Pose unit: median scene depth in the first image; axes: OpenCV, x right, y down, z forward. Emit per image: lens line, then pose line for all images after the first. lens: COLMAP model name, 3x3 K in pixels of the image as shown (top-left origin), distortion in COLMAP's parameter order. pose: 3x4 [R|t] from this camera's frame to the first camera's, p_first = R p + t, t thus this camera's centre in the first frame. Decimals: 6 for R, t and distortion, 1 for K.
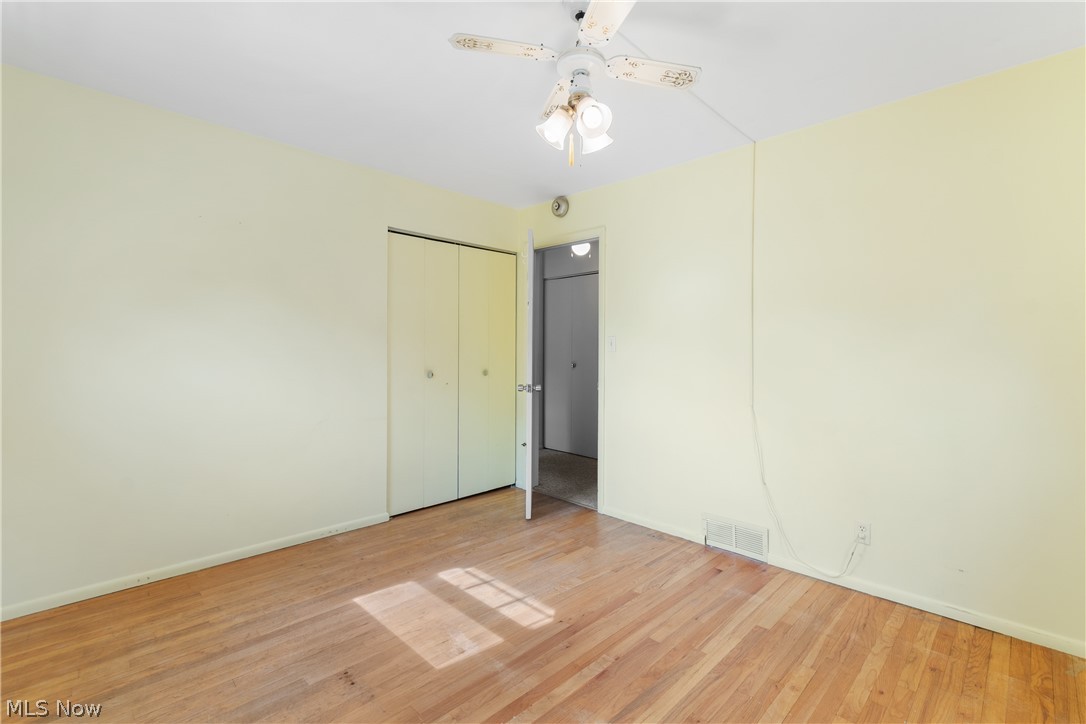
lens RADIAL K [[491.9, 0, 542.6], [0, 491.9, 359.0], [0, 0, 1]] dist [0.016196, -0.000870]
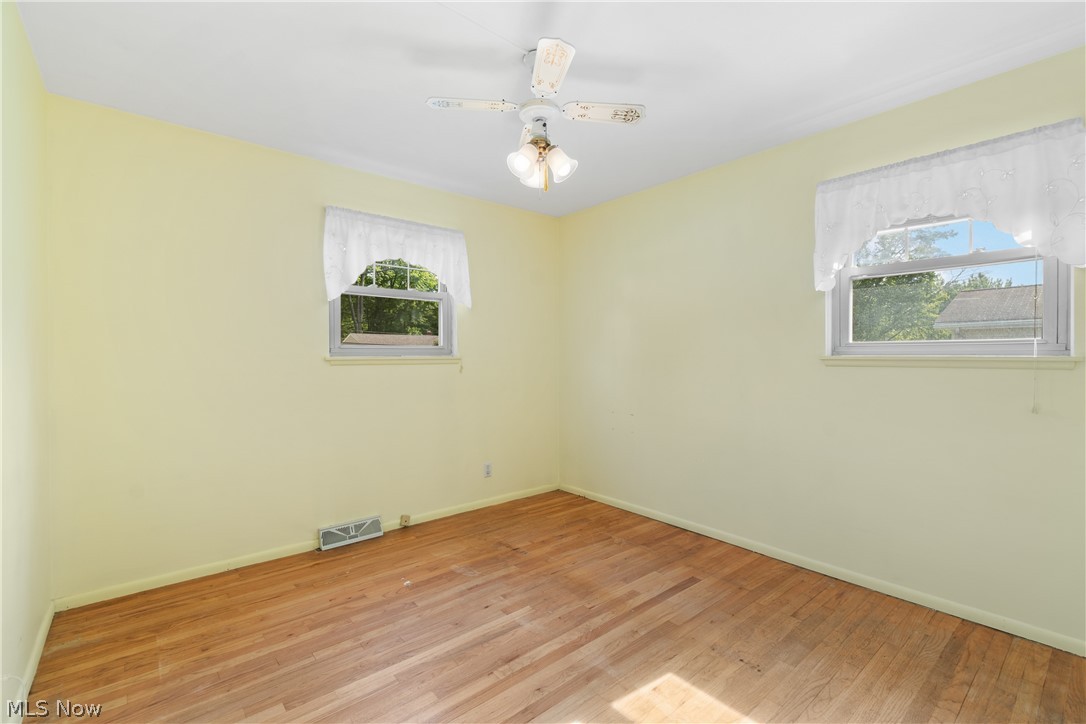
lens RADIAL K [[491.9, 0, 544.1], [0, 491.9, 359.0], [0, 0, 1]] dist [0.016196, -0.000870]
pose [[-0.996831, -0.007045, 0.079241, -0.027793], [-0.005706, 0.999837, 0.017114, -0.028459], [-0.079348, 0.016607, -0.996709, 2.031177]]
